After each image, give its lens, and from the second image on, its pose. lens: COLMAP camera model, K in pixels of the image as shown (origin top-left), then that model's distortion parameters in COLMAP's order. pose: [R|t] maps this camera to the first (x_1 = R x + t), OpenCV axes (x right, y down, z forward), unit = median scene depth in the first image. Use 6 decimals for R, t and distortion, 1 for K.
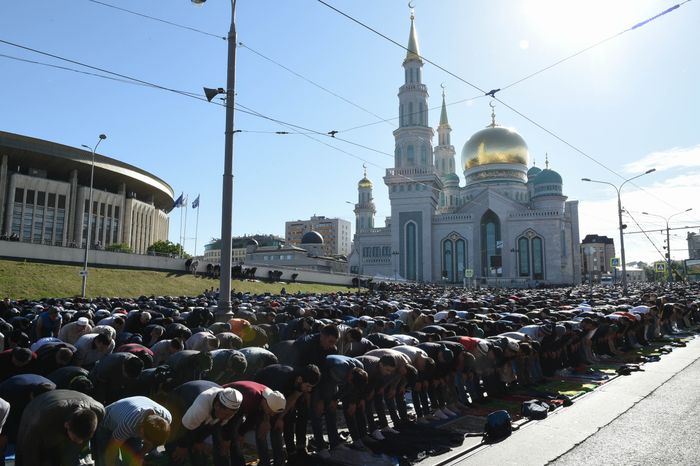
lens RADIAL K [[518.3, 0, 346.0], [0, 518.3, 230.6], [0, 0, 1]] dist [-0.001053, -0.011989]
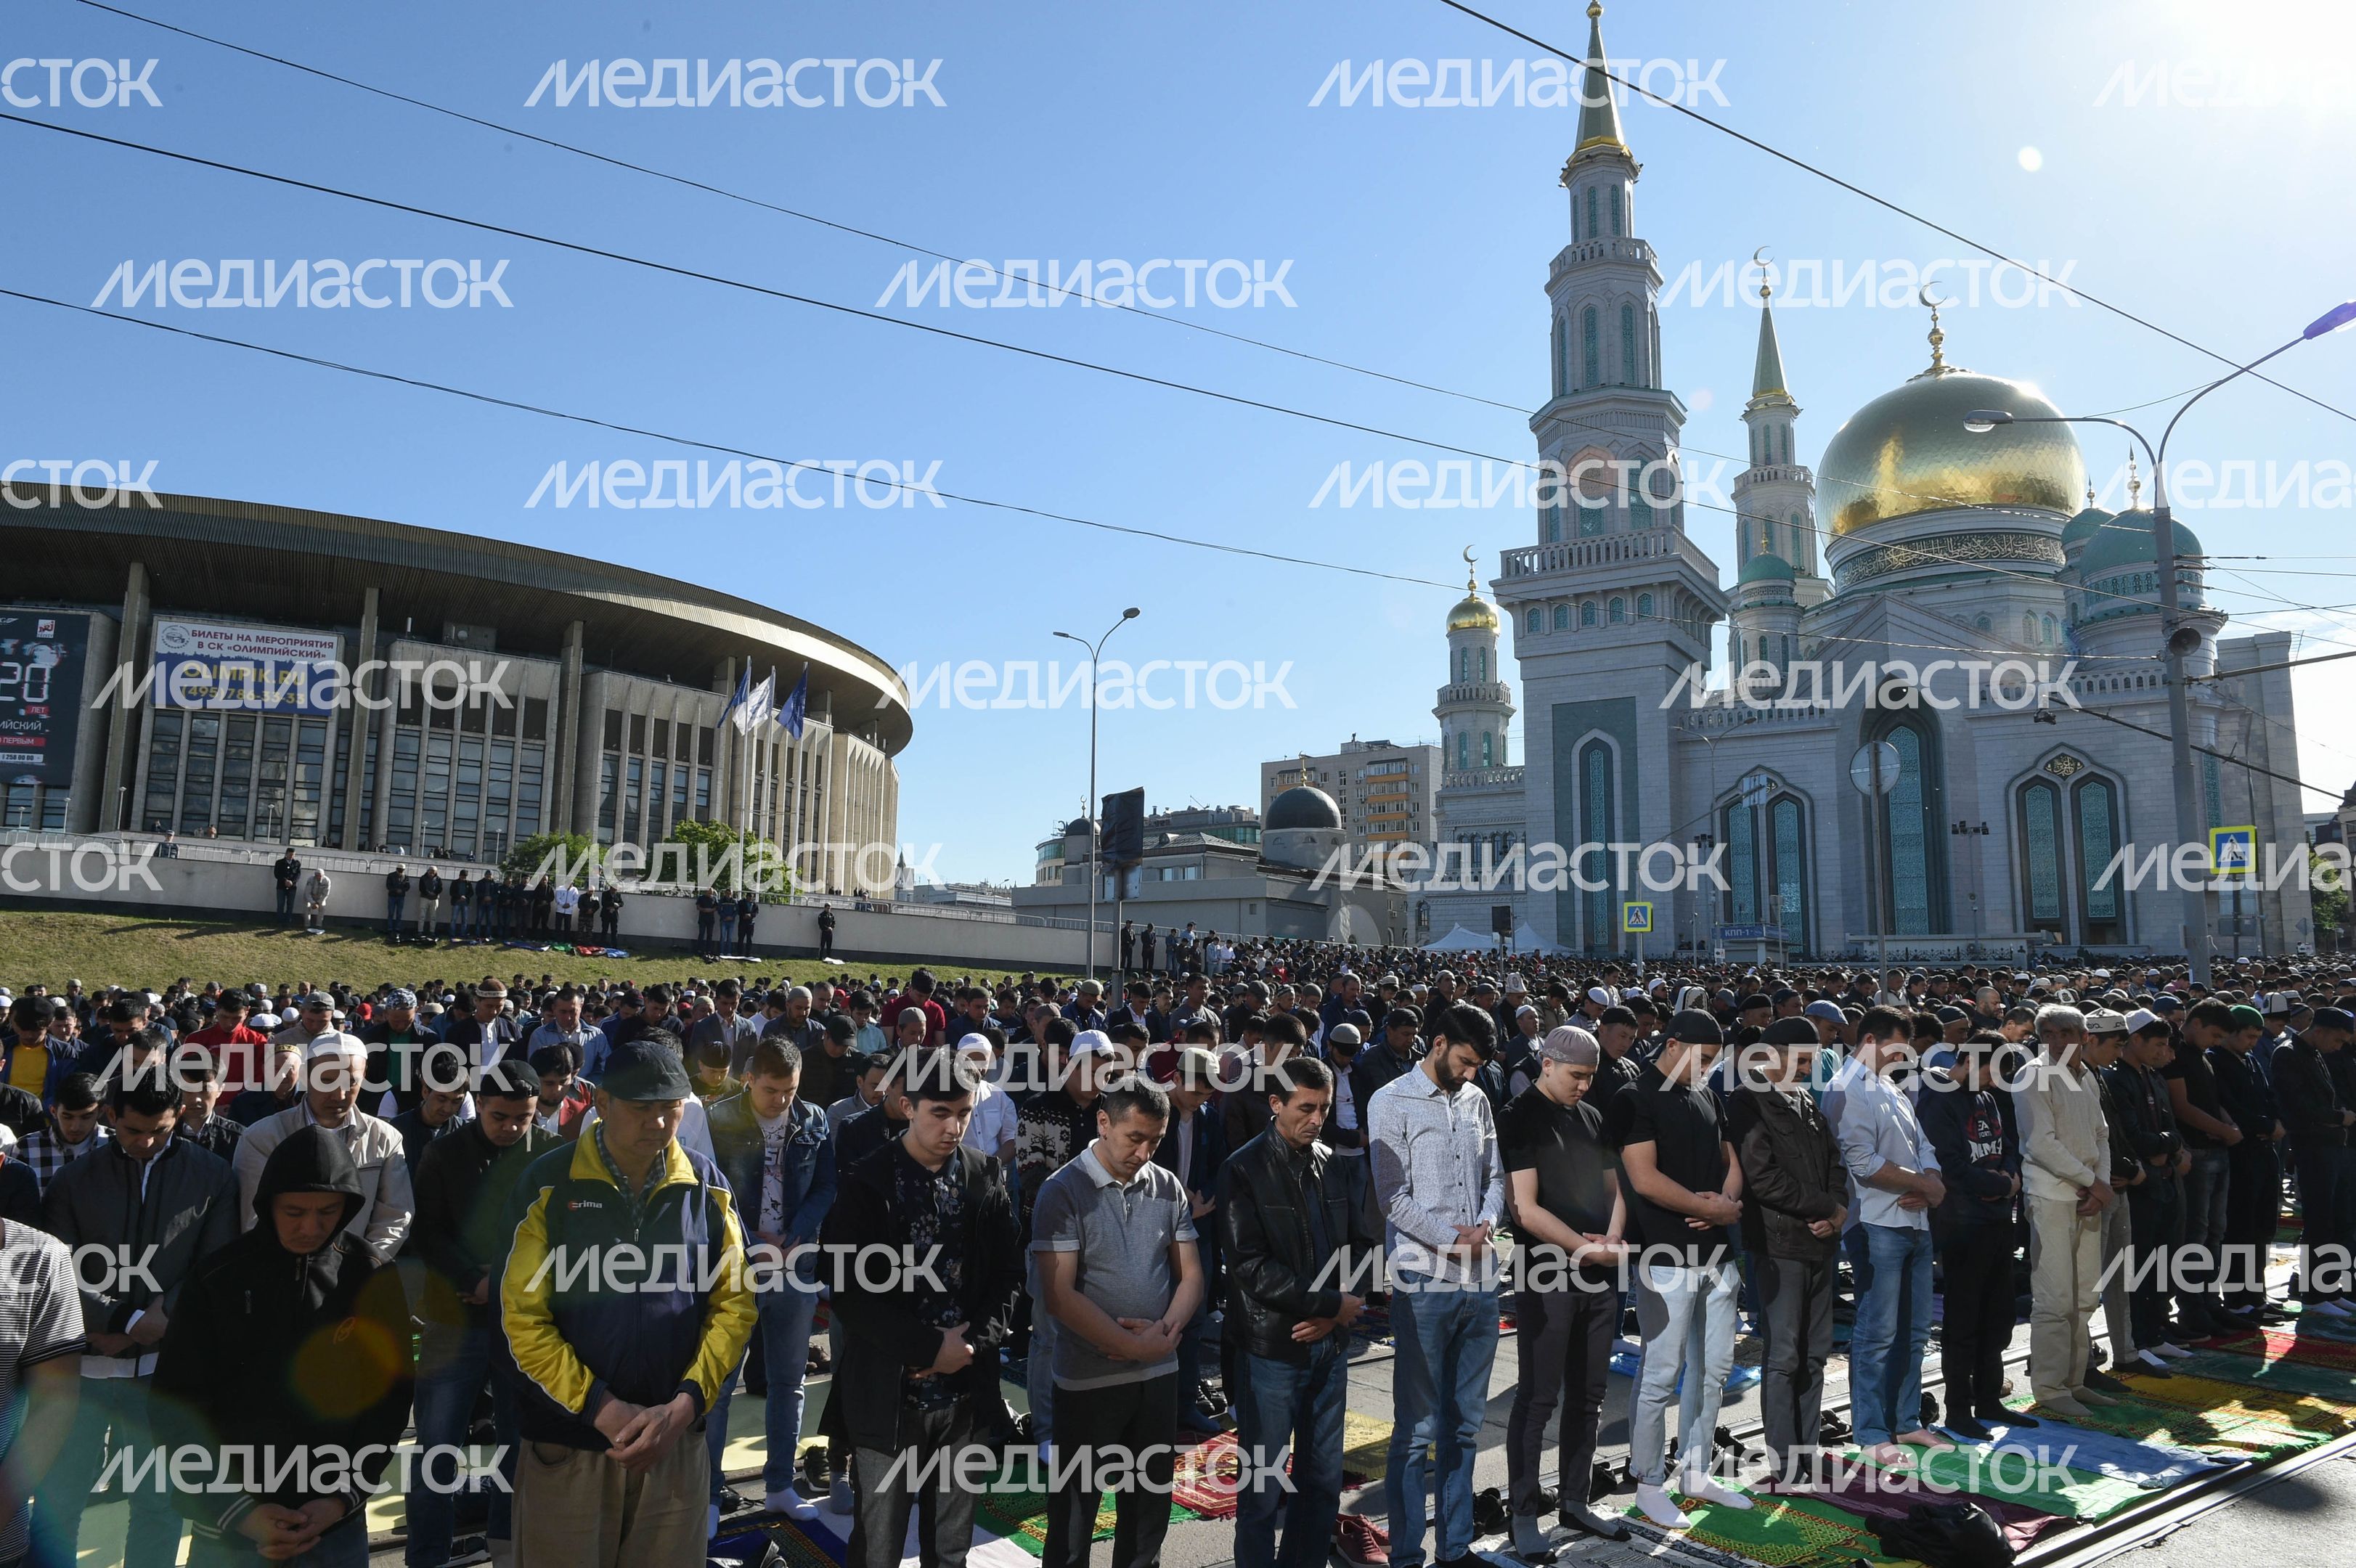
lens RADIAL K [[1603.4, 0, 1178.6], [0, 1603.4, 777.9], [0, 0, 1]] dist [-0.004823, -0.009890]
pose [[0.971655, -0.030787, -0.234391, 0.108253], [0.027446, 0.999470, -0.017504, 0.013612], [0.234806, 0.010575, 0.971985, 0.121124]]
